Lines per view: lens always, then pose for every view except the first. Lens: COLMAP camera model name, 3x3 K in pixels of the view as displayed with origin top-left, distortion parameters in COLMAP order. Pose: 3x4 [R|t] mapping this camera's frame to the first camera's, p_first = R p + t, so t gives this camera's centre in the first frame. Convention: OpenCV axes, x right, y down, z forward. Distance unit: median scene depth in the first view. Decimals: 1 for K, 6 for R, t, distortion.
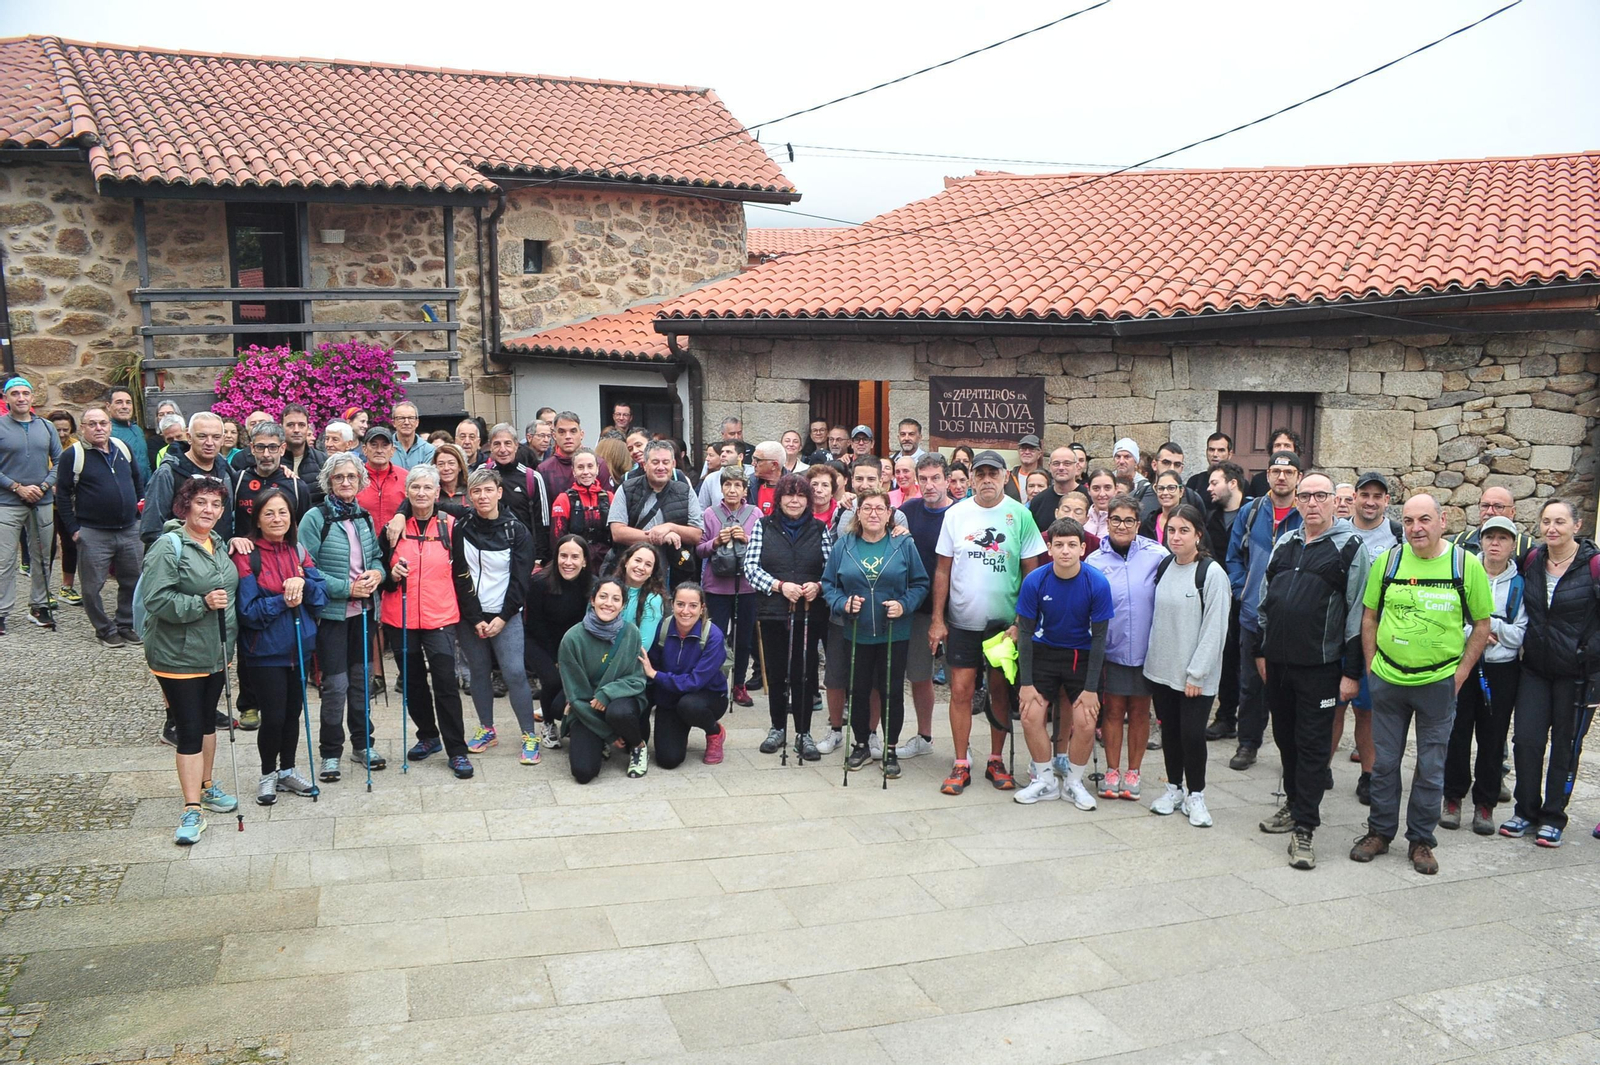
lens RADIAL K [[1382.2, 0, 822.9], [0, 1382.2, 555.7], [0, 0, 1]] dist [-0.164019, 0.140942]
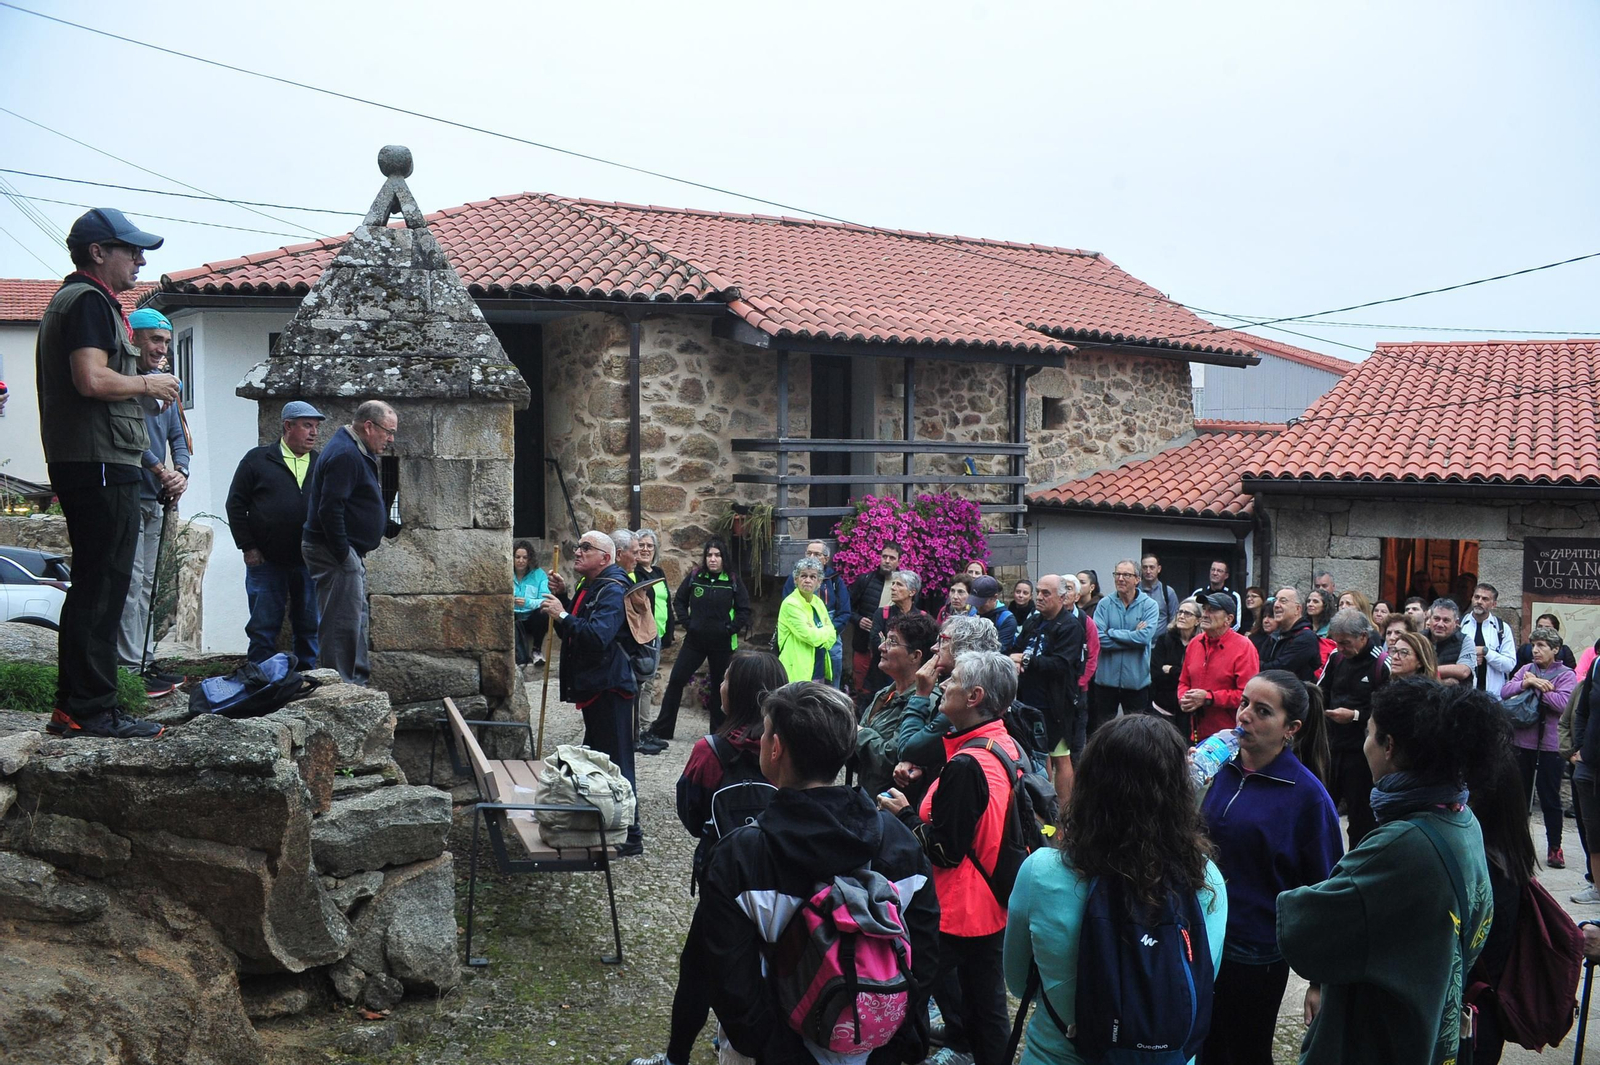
lens RADIAL K [[1382.2, 0, 802.1], [0, 1382.2, 546.7], [0, 0, 1]] dist [-0.164019, 0.140942]
pose [[0.999925, 0.008228, -0.009032, -0.463057], [-0.009143, 0.994288, -0.106335, -0.006569], [0.008105, 0.106410, 0.994289, -0.036926]]
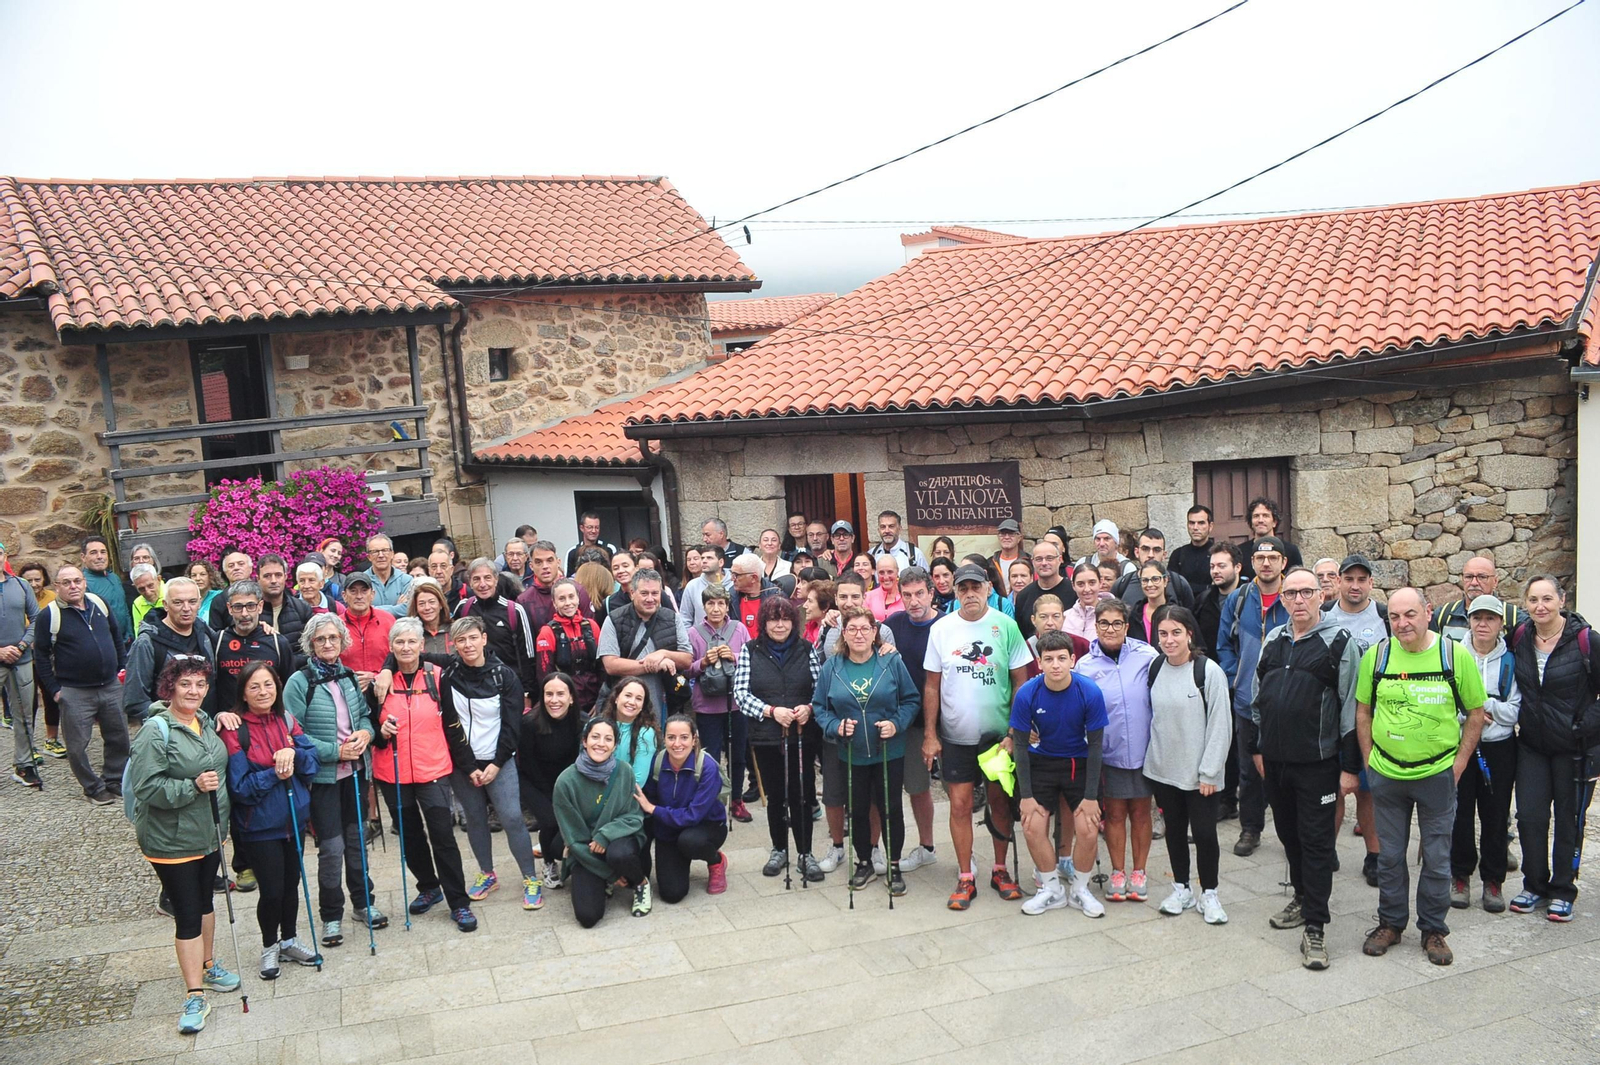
lens RADIAL K [[1382.2, 0, 821.9], [0, 1382.2, 544.5], [0, 0, 1]] dist [-0.164019, 0.140942]
pose [[0.997264, -0.072492, 0.014455, -0.000246], [0.073016, 0.996537, -0.039788, -0.036813], [-0.011521, 0.040735, 0.999104, 0.001210]]
